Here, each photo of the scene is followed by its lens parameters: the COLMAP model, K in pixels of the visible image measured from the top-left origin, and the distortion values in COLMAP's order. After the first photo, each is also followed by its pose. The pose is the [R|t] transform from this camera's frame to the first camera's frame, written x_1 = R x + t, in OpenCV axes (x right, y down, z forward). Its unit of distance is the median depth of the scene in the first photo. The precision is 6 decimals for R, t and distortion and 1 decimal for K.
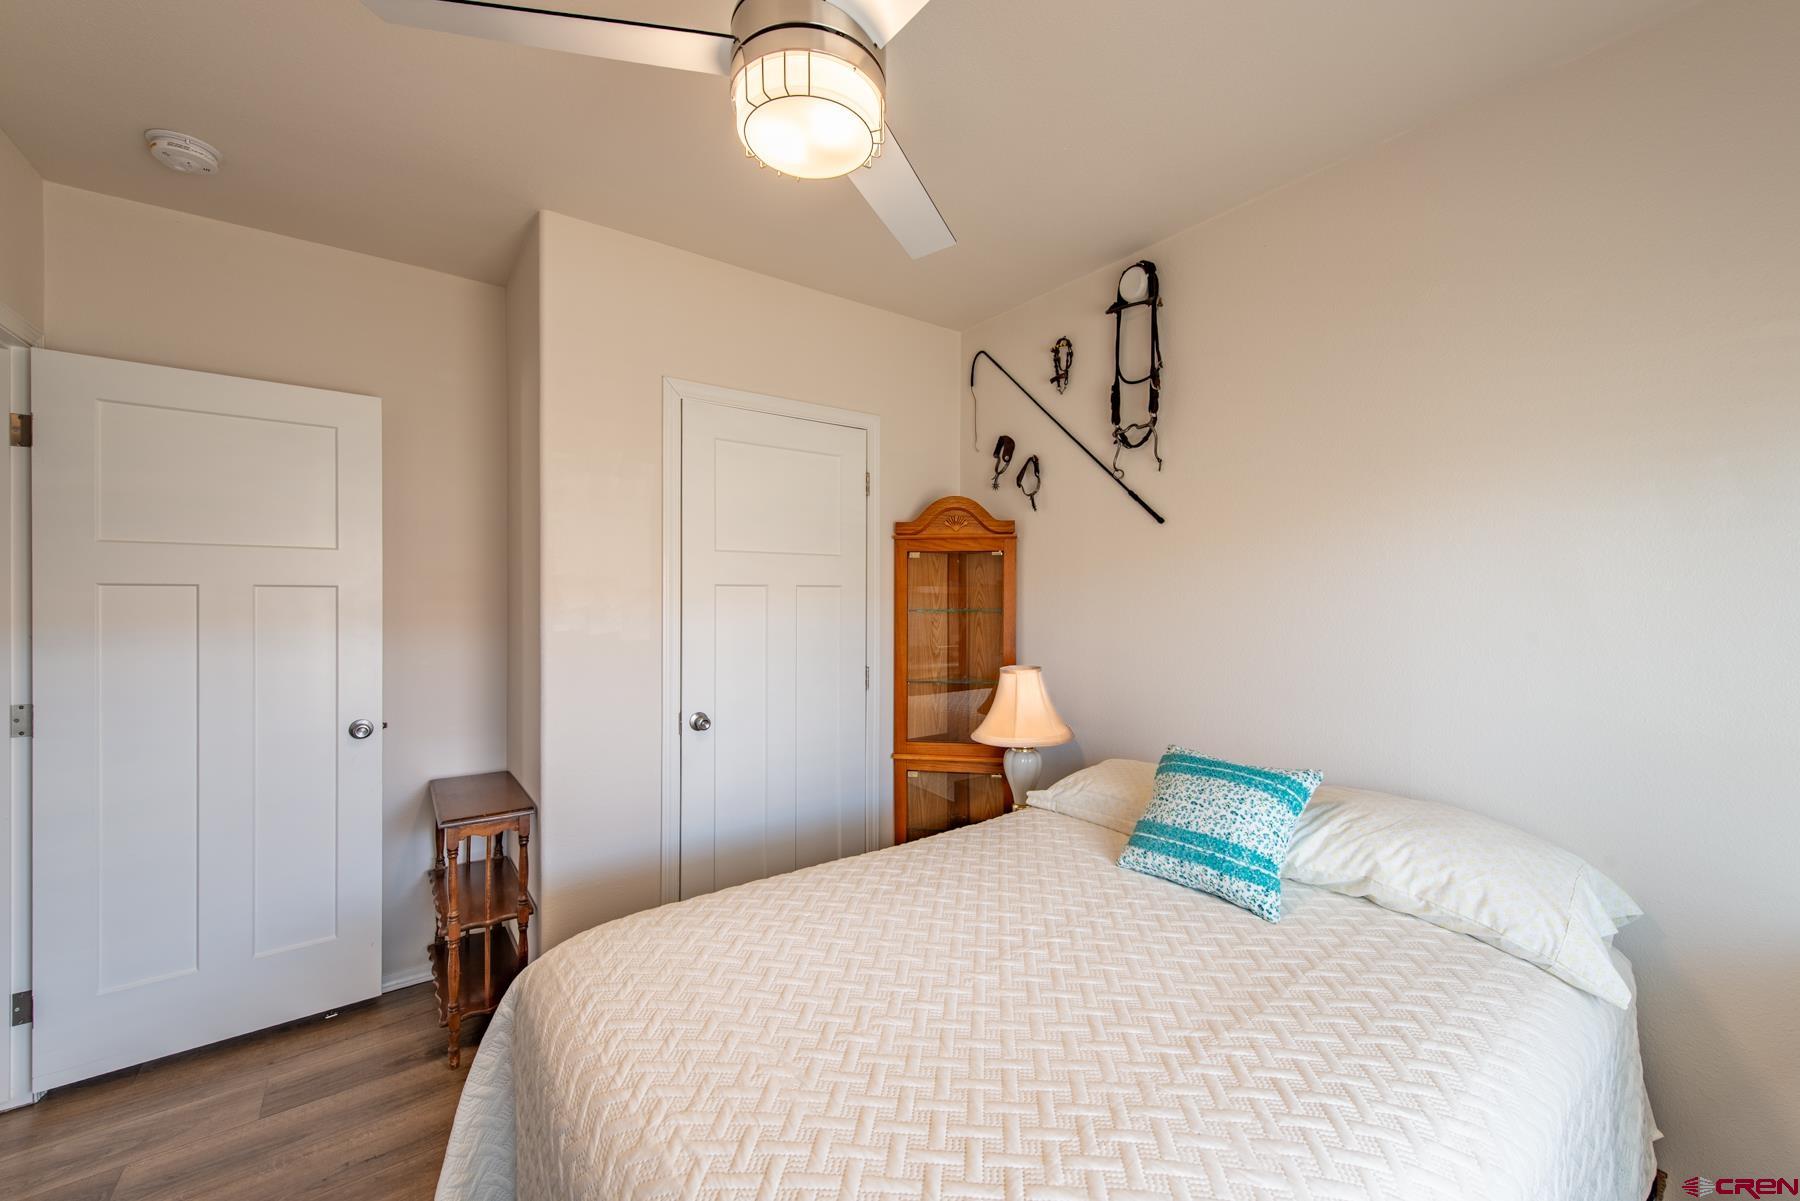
lens RADIAL K [[700.7, 0, 907.6], [0, 700.7, 601.9], [0, 0, 1]] dist [0.011233, -0.002353]
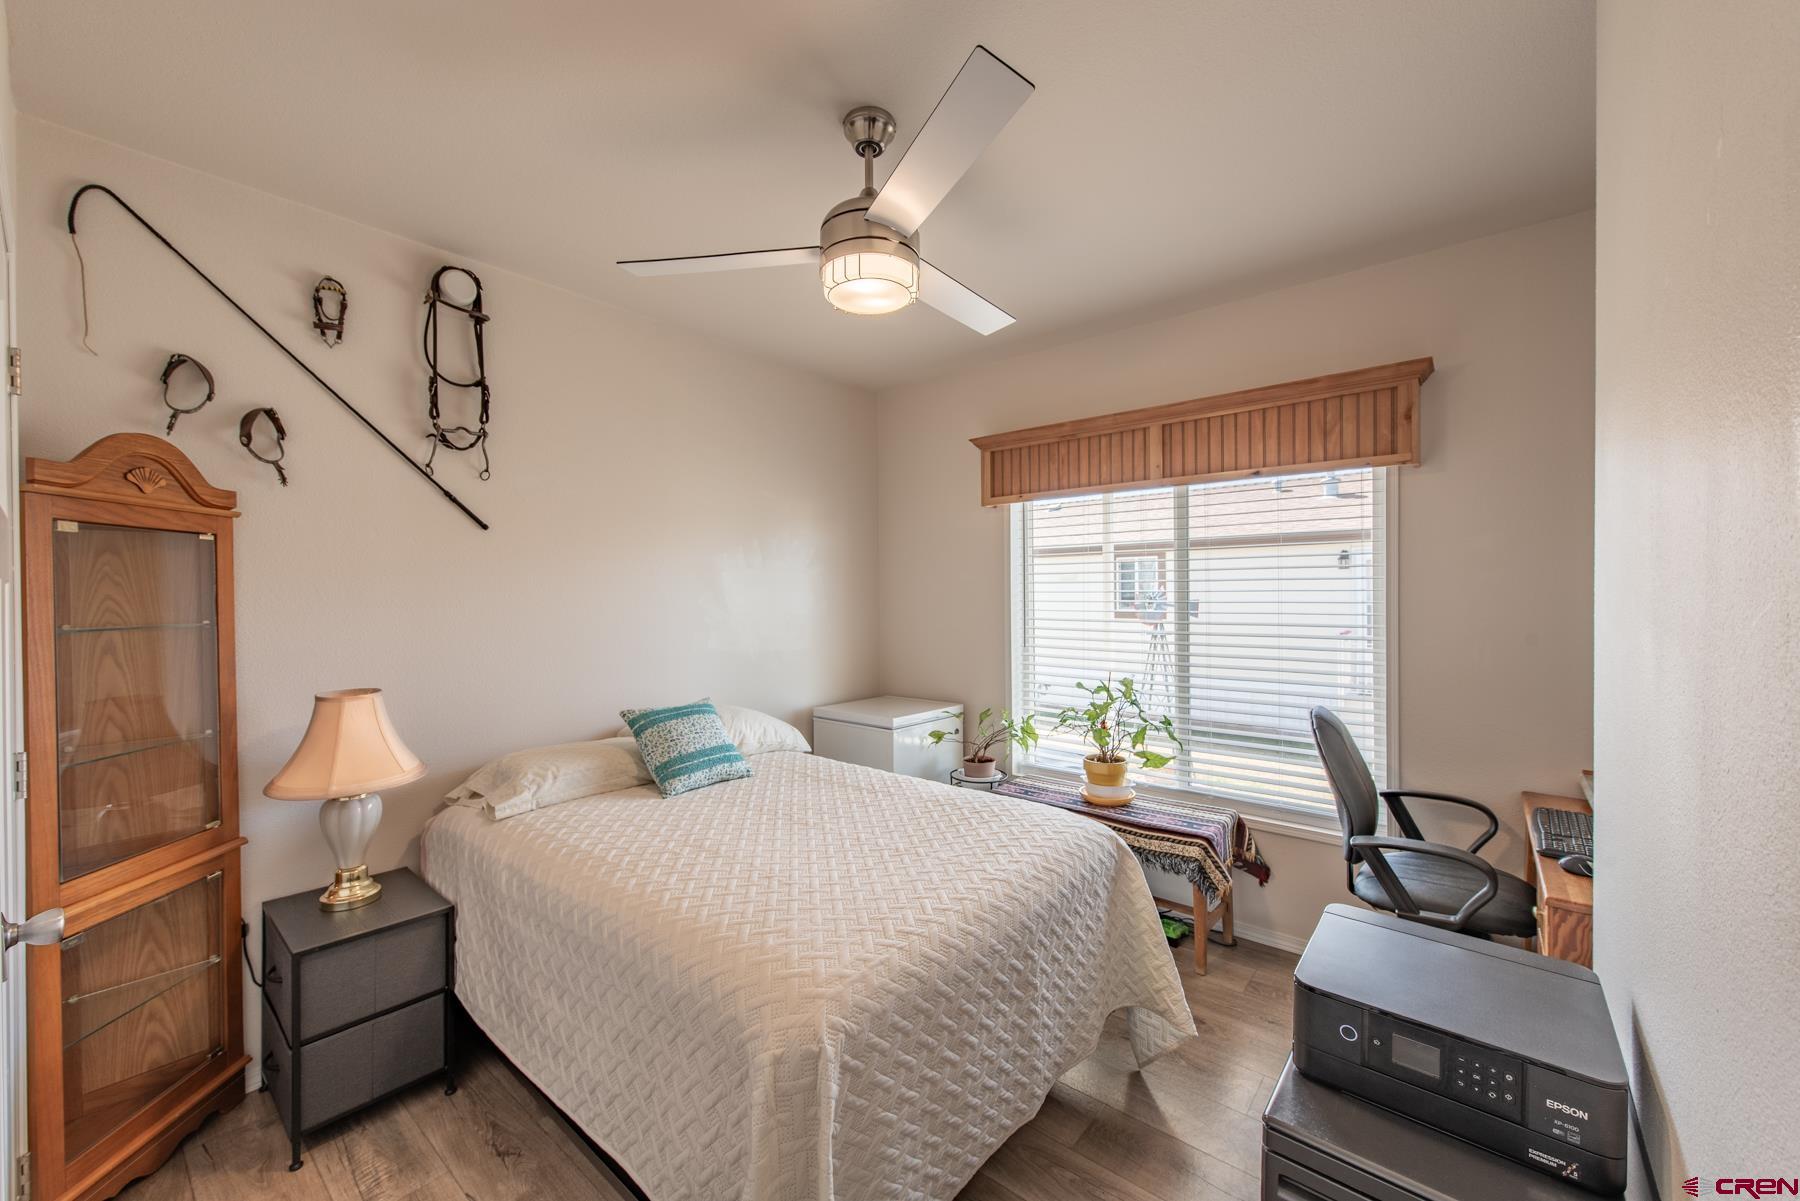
lens RADIAL K [[700.7, 0, 891.2], [0, 700.7, 590.2], [0, 0, 1]] dist [0.011233, -0.002353]
pose [[-0.219985, 0.010431, 0.975447, -0.772861], [0.026622, 0.999635, -0.004685, -0.000116], [-0.975140, 0.024938, -0.220182, 0.614722]]
